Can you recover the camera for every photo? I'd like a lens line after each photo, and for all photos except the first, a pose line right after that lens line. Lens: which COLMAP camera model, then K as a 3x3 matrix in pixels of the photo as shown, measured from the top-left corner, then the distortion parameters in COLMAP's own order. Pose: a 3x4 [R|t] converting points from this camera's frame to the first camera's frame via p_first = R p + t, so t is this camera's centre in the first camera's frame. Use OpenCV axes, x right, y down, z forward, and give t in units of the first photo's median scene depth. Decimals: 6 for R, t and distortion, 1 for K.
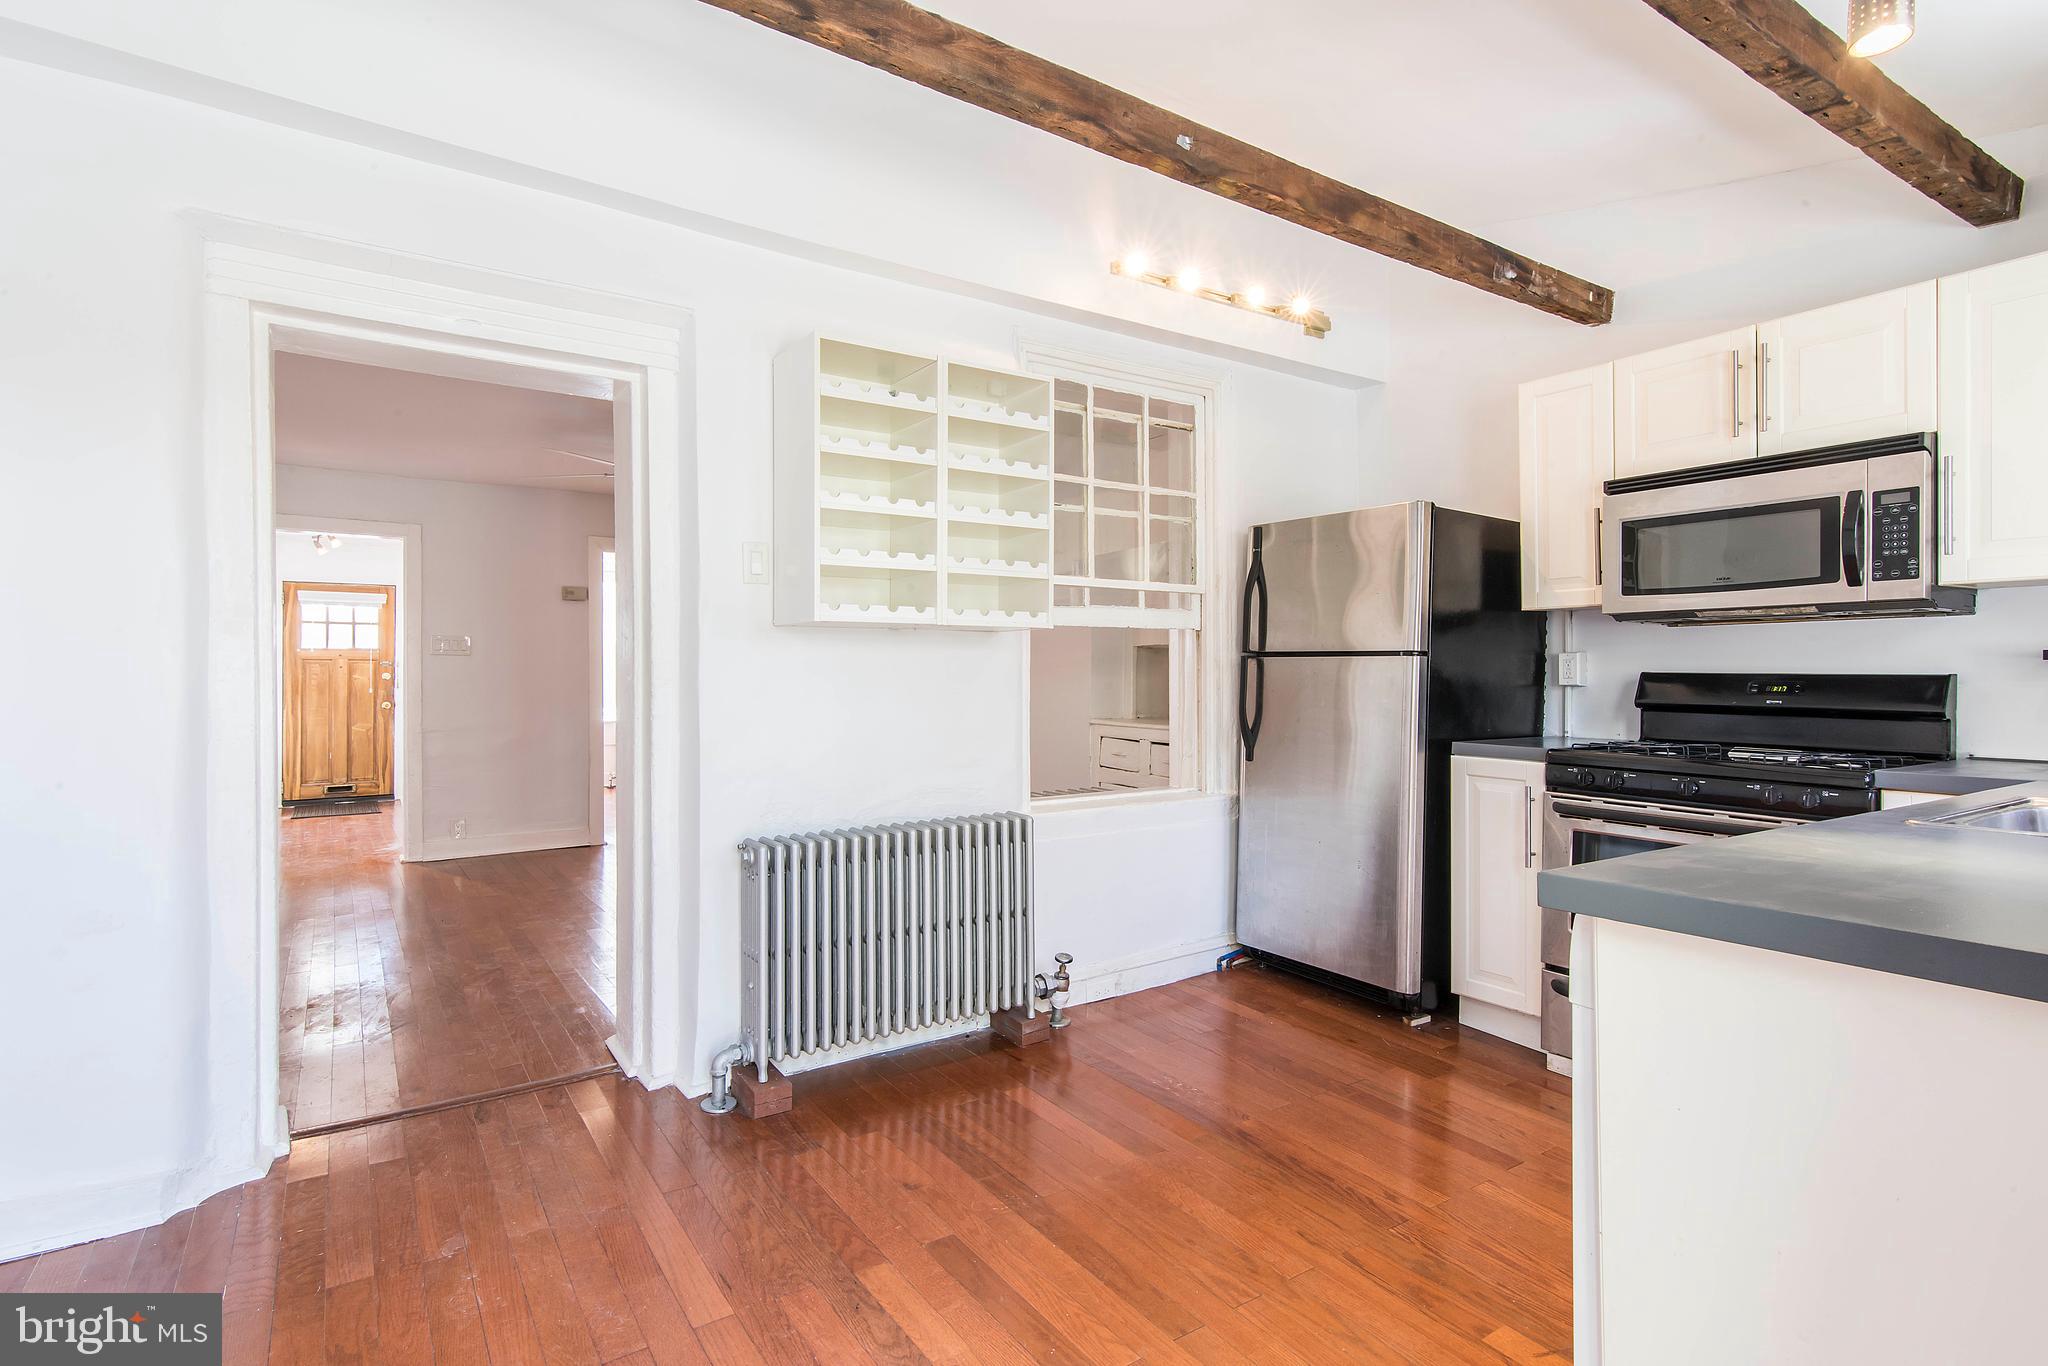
lens RADIAL K [[1012.2, 0, 1035.6], [0, 1012.2, 673.1], [0, 0, 1]] dist [-0.000560, 0.000057]
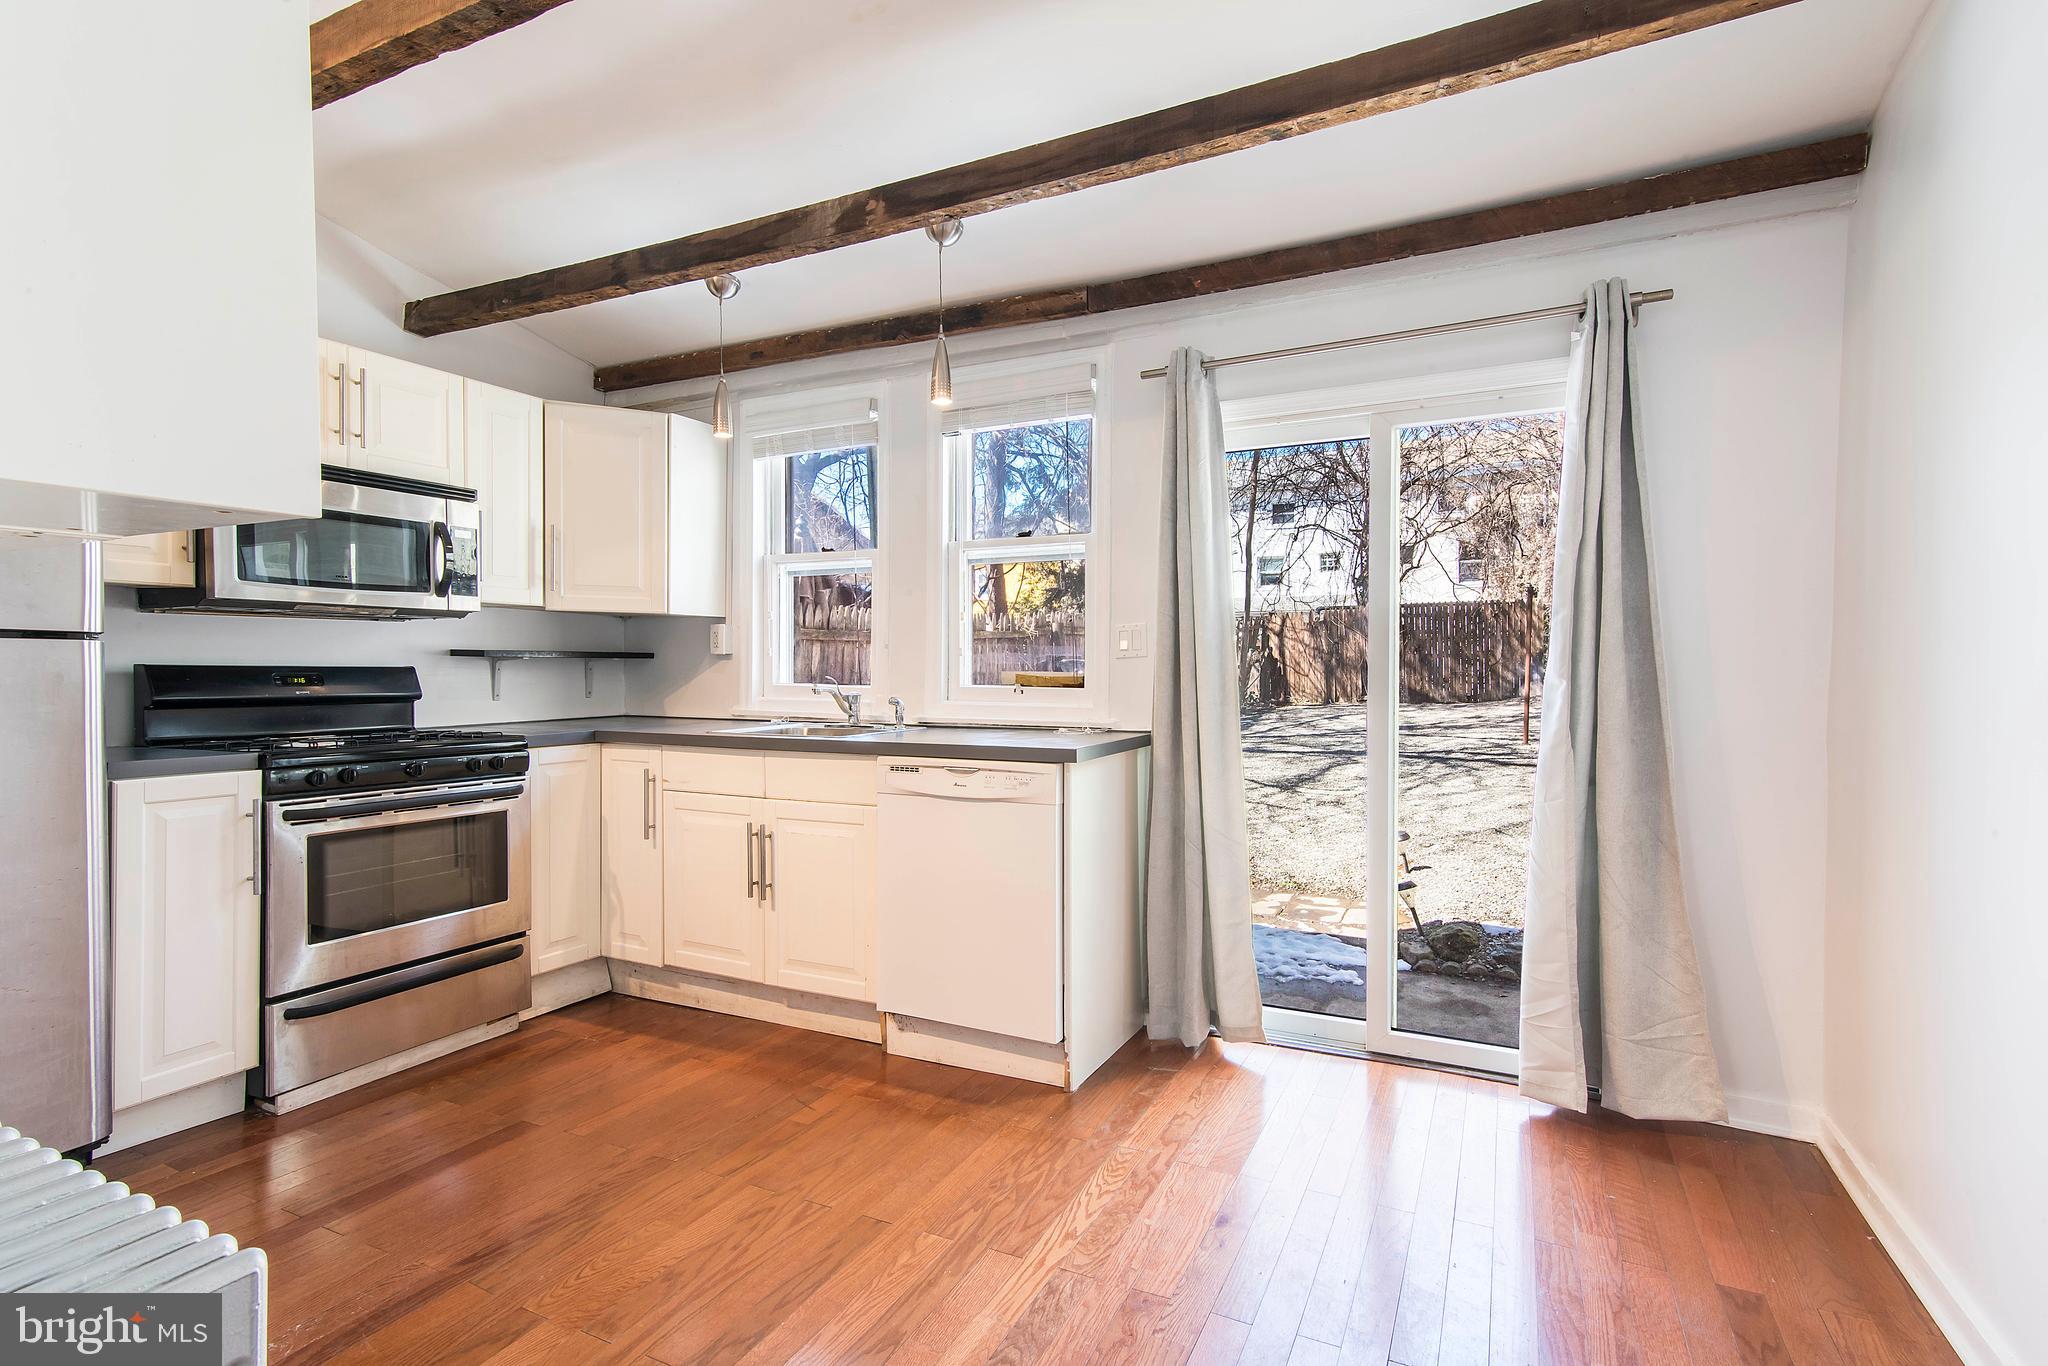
lens RADIAL K [[1012.2, 0, 1035.6], [0, 1012.2, 673.1], [0, 0, 1]] dist [-0.000560, 0.000057]
pose [[-0.498739, -0.011298, 0.866679, -0.609039], [0.001214, 0.999905, 0.013734, -0.005446], [-0.866751, 0.007902, -0.498678, 0.899389]]
